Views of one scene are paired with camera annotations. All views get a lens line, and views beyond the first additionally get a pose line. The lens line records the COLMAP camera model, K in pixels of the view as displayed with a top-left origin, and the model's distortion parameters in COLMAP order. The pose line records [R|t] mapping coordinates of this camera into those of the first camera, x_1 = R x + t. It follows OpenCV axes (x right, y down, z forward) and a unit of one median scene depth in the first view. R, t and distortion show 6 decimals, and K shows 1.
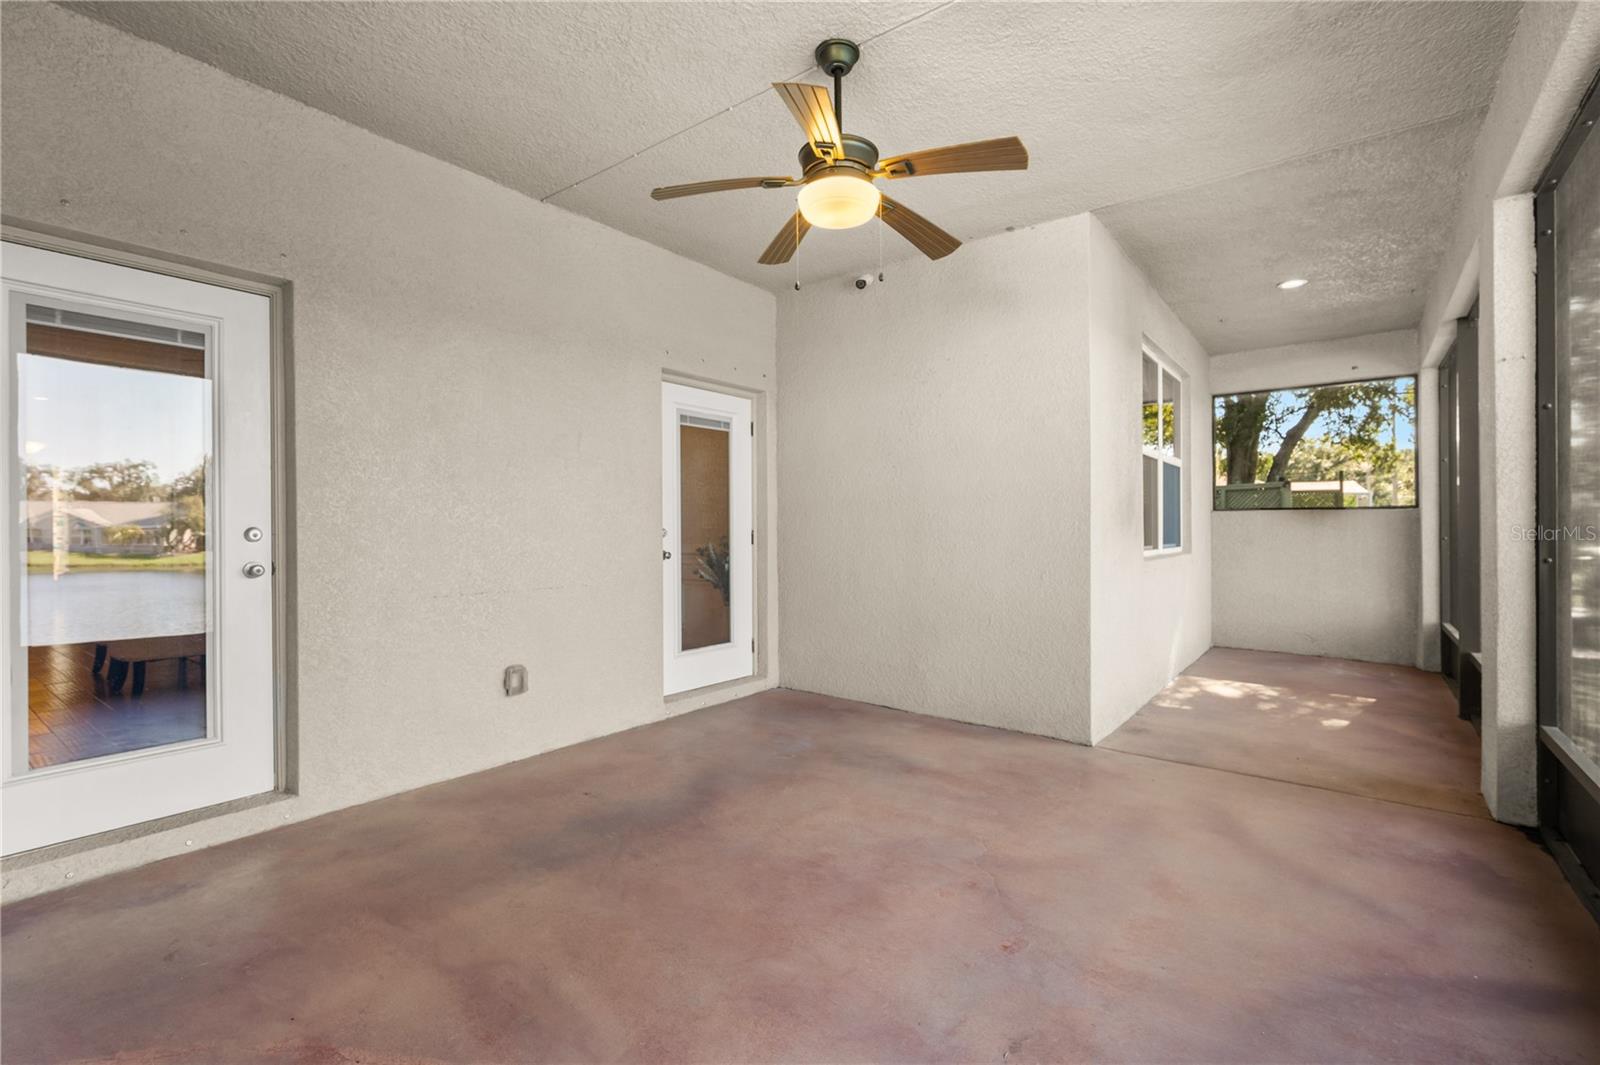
lens RADIAL K [[717.4, 0, 803.1], [0, 717.4, 528.9], [0, 0, 1]] dist [-0.000578, -0.000328]
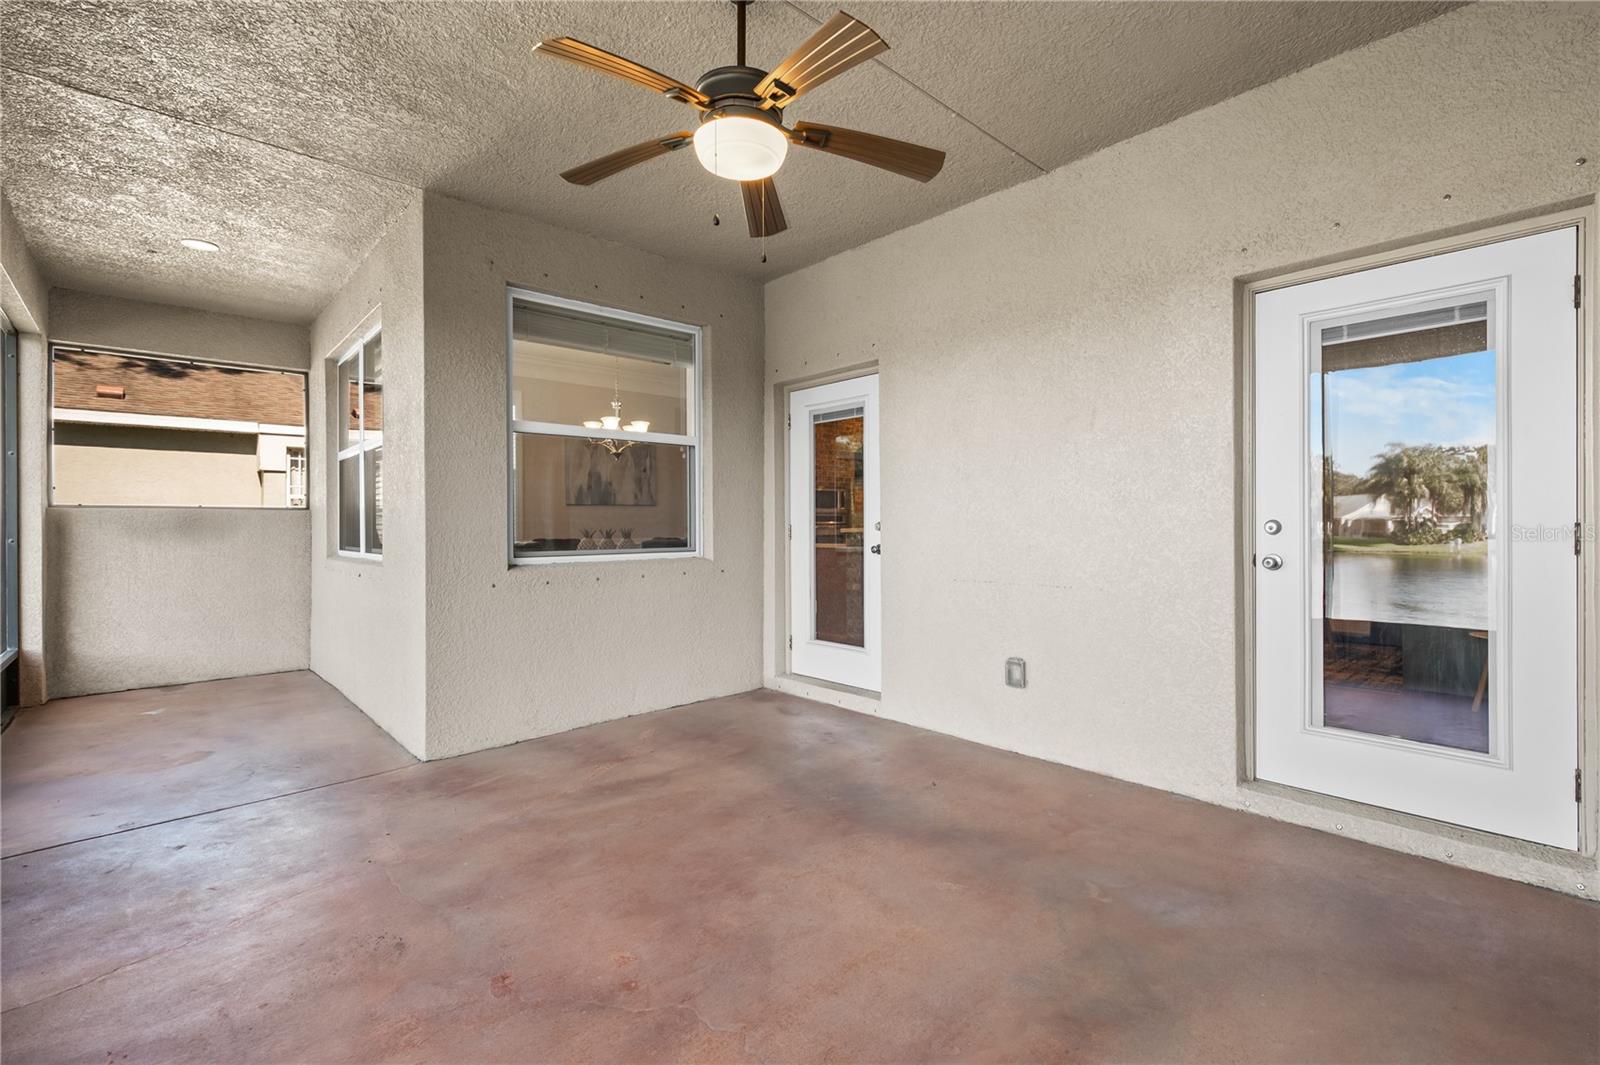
lens RADIAL K [[717.4, 0, 803.8], [0, 717.4, 529.6], [0, 0, 1]] dist [-0.000578, -0.000328]
pose [[-0.180781, 0.014054, -0.983423, 0.652422], [0.009578, 0.999876, 0.012529, -0.005535], [0.983477, -0.007155, -0.180893, 0.904181]]
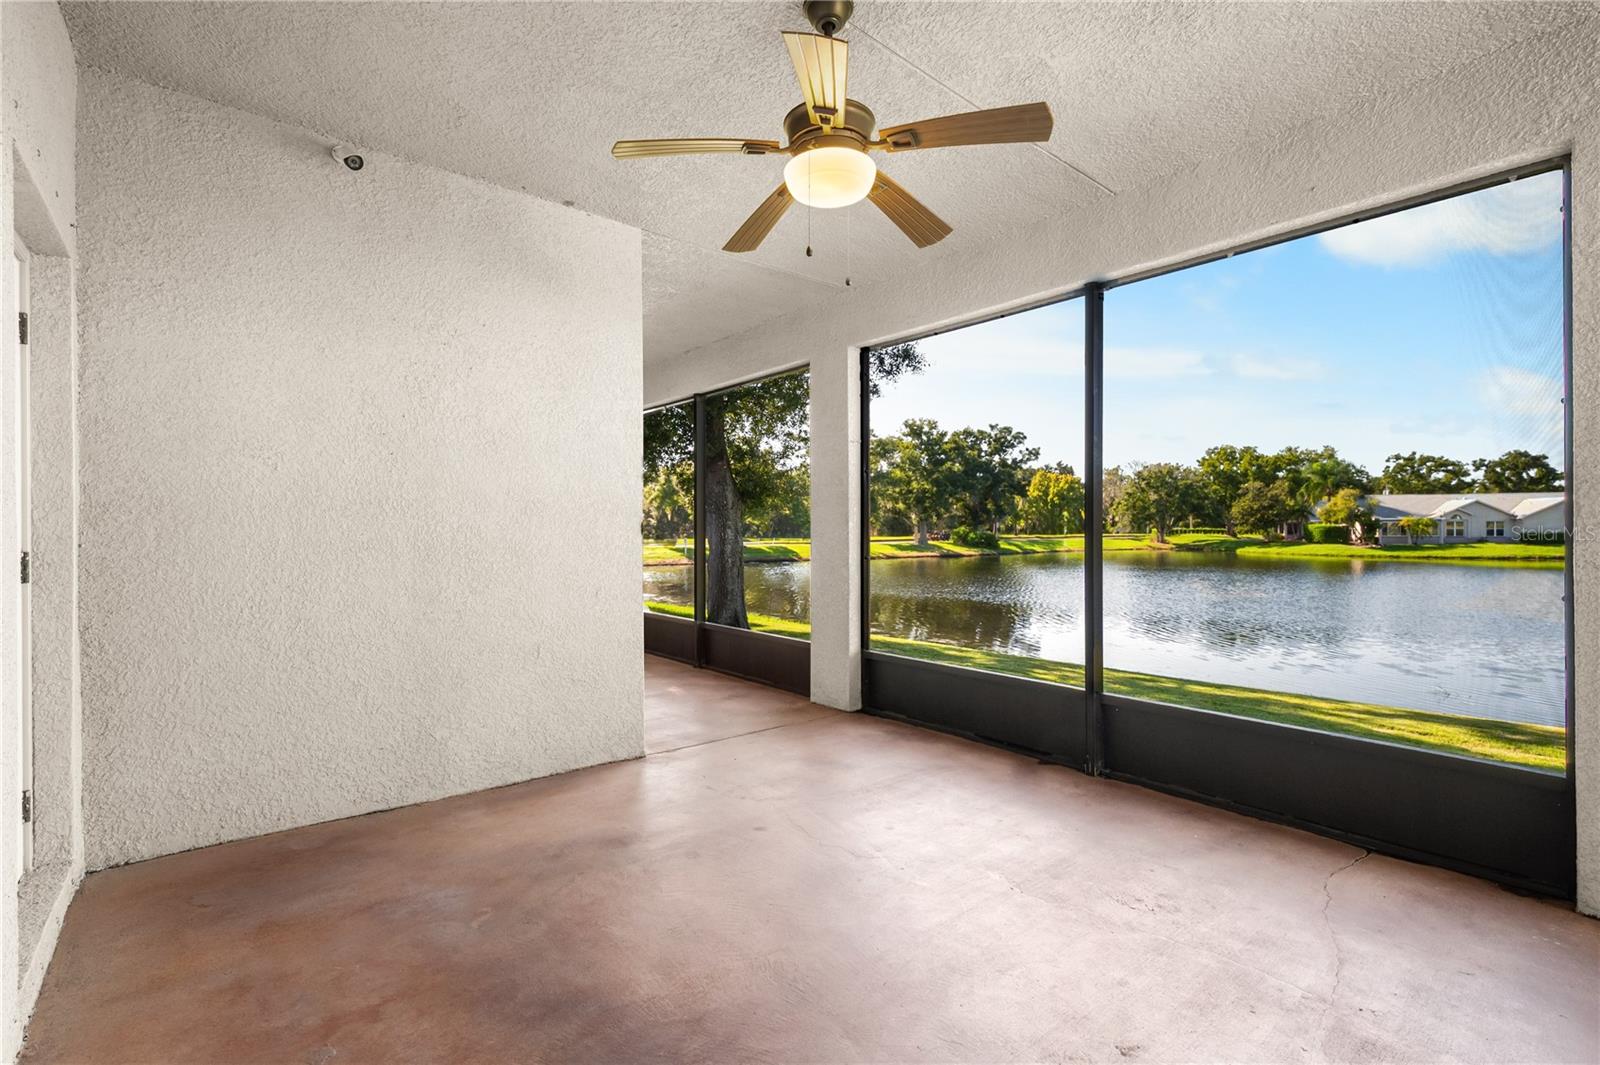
lens RADIAL K [[717.4, 0, 798.7], [0, 717.4, 530.3], [0, 0, 1]] dist [-0.000578, -0.000328]
pose [[0.219781, 0.002798, 0.975545, -0.596470], [0.001525, 0.999994, -0.003212, -0.014401], [-0.975548, 0.002194, 0.219776, 0.622301]]
